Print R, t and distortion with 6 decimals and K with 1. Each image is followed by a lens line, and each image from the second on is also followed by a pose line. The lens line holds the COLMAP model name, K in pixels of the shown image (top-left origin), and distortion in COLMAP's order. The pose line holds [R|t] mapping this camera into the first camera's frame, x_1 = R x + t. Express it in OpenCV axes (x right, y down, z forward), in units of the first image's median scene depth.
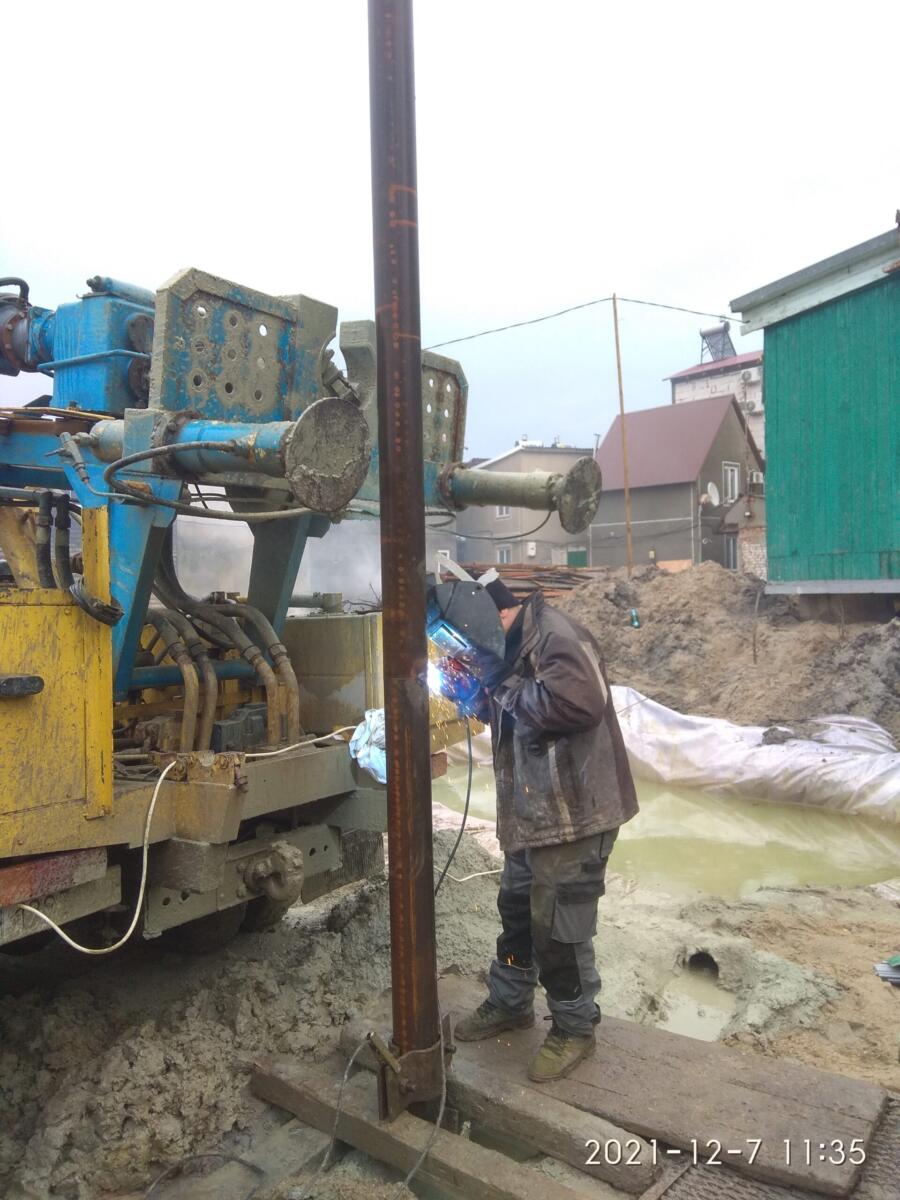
lens RADIAL K [[918.4, 0, 455.5], [0, 918.4, 596.9], [0, 0, 1]] dist [0.061928, -0.081581]
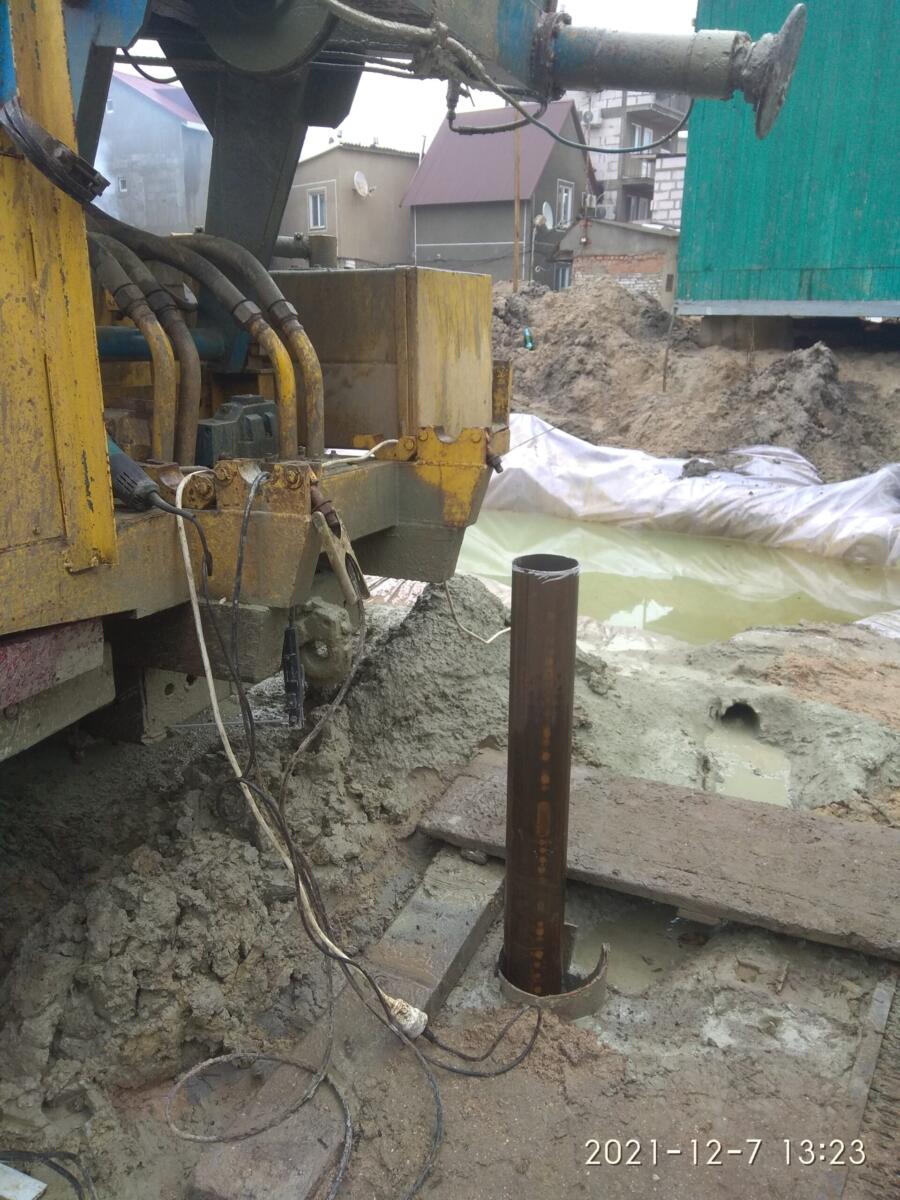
lens RADIAL K [[905.2, 0, 450.0], [0, 905.2, 600.0], [0, 0, 1]] dist [0.130625, -0.215195]
pose [[0.977322, -0.020761, 0.210736, -0.106785], [-0.039448, 0.959912, 0.277512, 0.033672], [-0.208050, -0.279532, 0.937324, 0.155962]]
